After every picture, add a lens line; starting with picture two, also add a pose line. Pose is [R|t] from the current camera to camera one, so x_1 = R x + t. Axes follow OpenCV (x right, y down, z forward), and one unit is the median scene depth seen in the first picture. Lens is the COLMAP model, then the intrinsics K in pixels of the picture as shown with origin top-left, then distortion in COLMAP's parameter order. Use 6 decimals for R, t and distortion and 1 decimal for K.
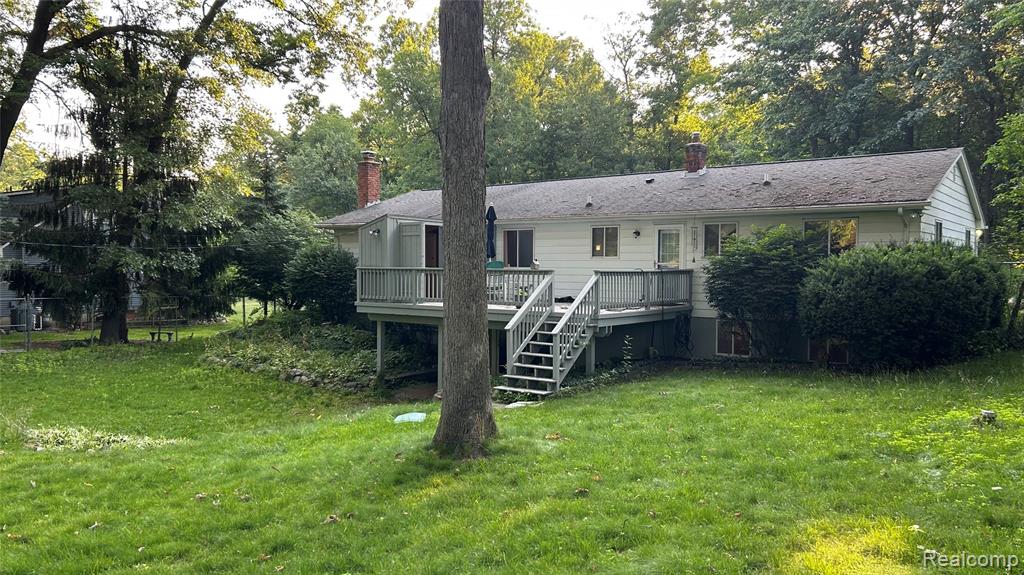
lens RADIAL K [[769.8, 0, 512.0], [0, 769.8, 287.5], [0, 0, 1]] dist [0.067654, -0.090486]
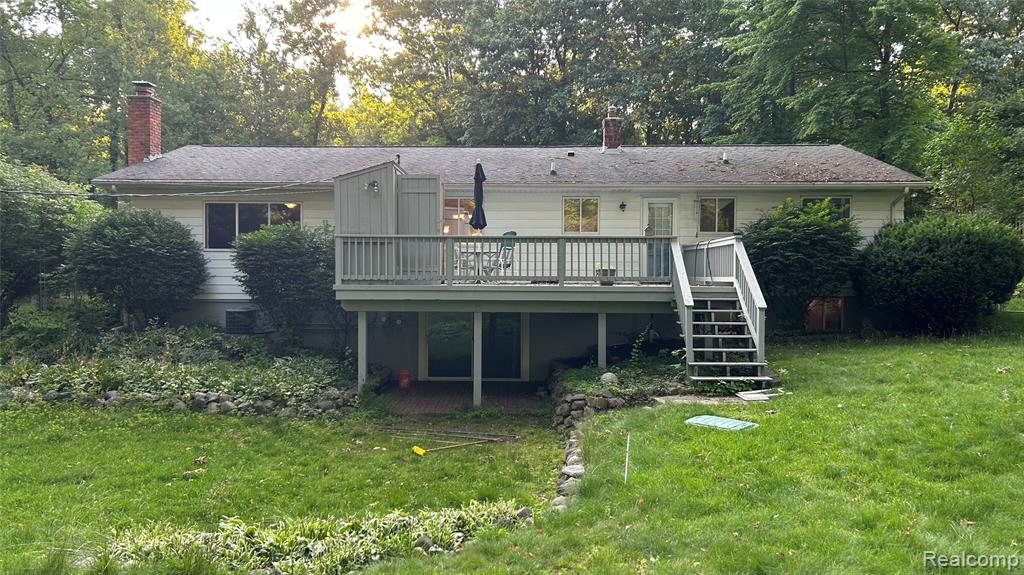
lens RADIAL K [[769.8, 0, 512.0], [0, 769.8, 287.5], [0, 0, 1]] dist [0.067654, -0.090486]
pose [[0.814815, -0.011614, 0.579605, -0.453845], [0.018227, 0.999818, -0.005589, 0.026872], [-0.579435, 0.015119, 0.814878, 0.328675]]
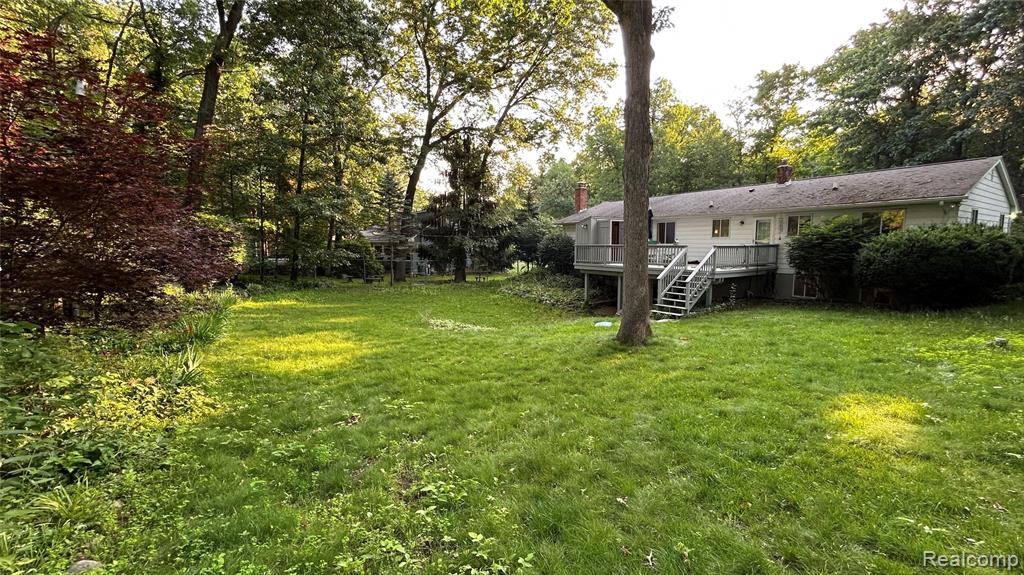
lens RADIAL K [[416.8, 0, 512.6], [0, 416.8, 285.0], [0, 0, 1]] dist [-0.001555, 0.000513]
pose [[0.942557, 0.022182, -0.333307, -0.001925], [0.001570, 0.997487, 0.070826, -0.000476], [0.334041, -0.067281, 0.940154, -0.020156]]
